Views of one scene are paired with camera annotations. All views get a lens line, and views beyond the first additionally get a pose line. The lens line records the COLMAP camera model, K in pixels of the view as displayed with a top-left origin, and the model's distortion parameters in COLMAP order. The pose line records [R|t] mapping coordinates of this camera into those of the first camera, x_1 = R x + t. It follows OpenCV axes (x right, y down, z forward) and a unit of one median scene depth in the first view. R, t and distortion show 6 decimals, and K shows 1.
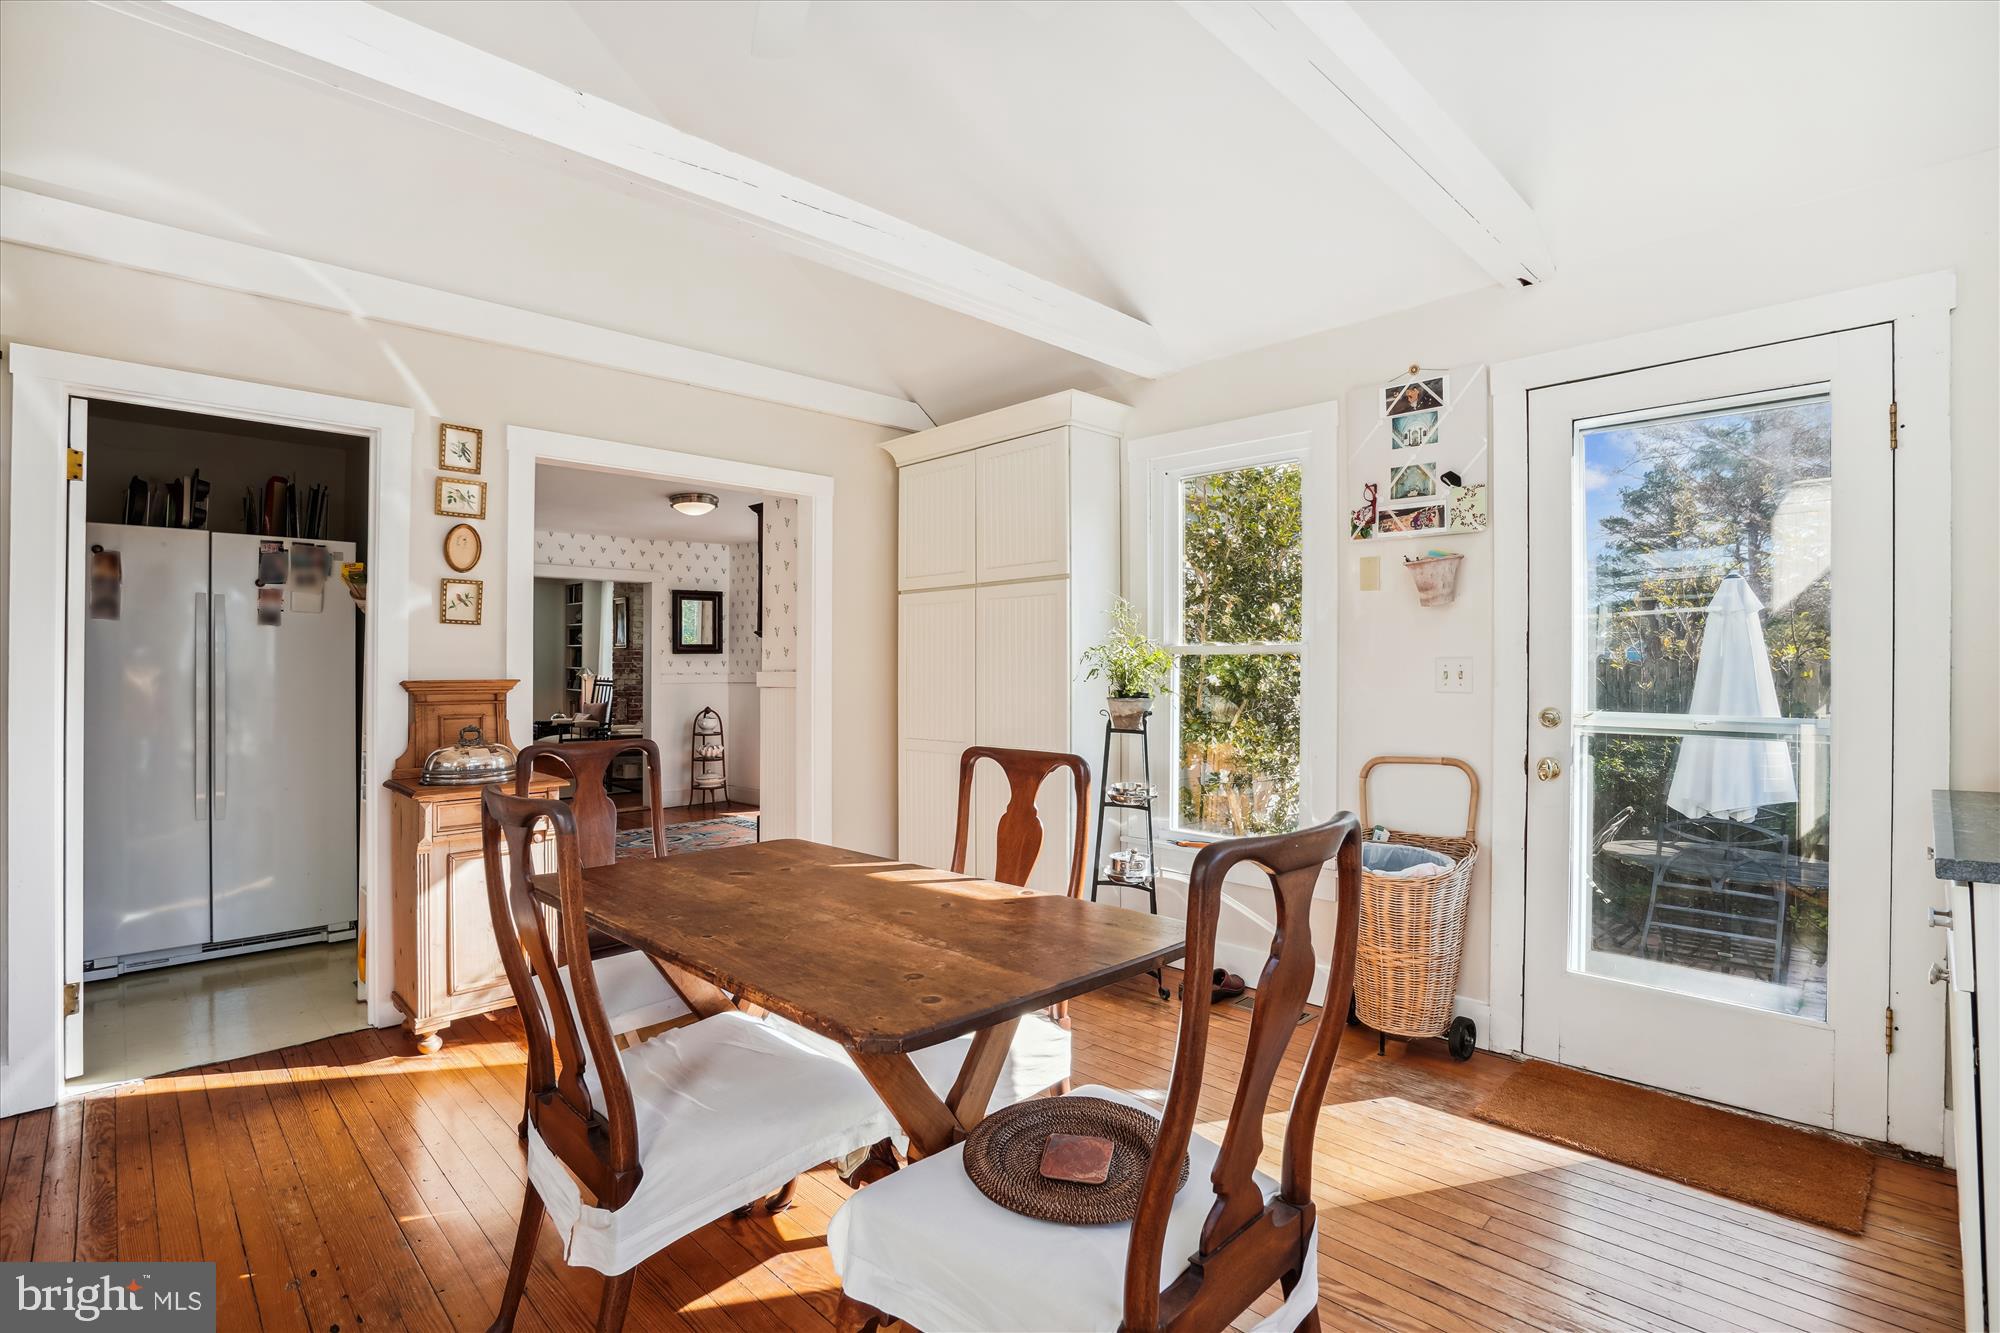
lens RADIAL K [[924.1, 0, 1000.0], [0, 924.1, 666.5], [0, 0, 1]] dist [-0.002526, -0.000310]
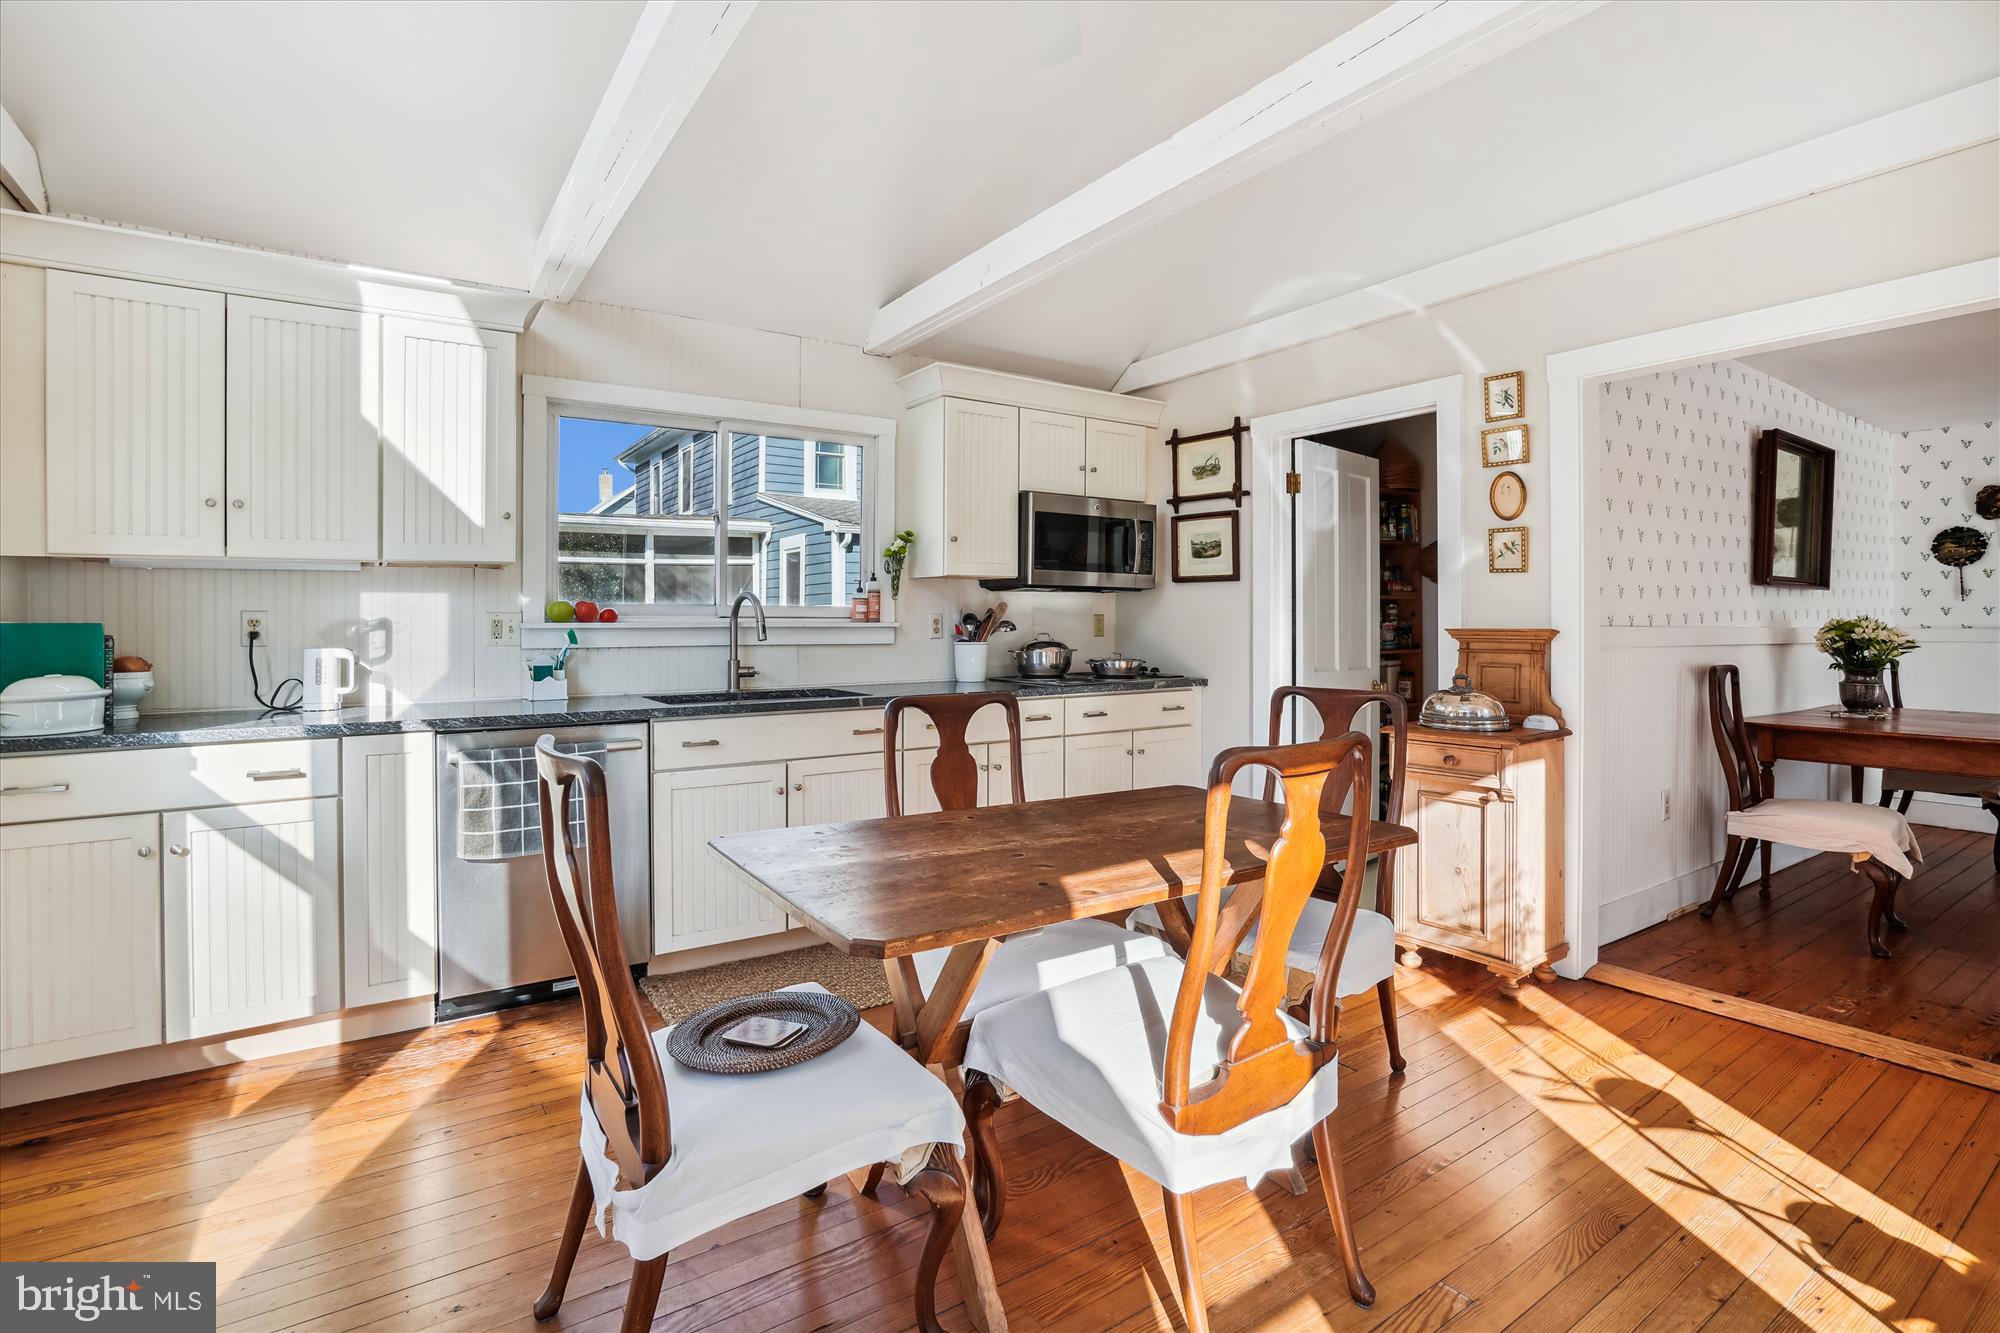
lens RADIAL K [[943.8, 0, 999.1], [0, 943.8, 631.0], [0, 0, 1]] dist [-0.049127, 0.017229]
pose [[-0.166837, 0.012949, -0.985899, 0.502633], [-0.002295, 0.999906, 0.013522, 0.004643], [0.985982, 0.004519, -0.166791, 0.635565]]
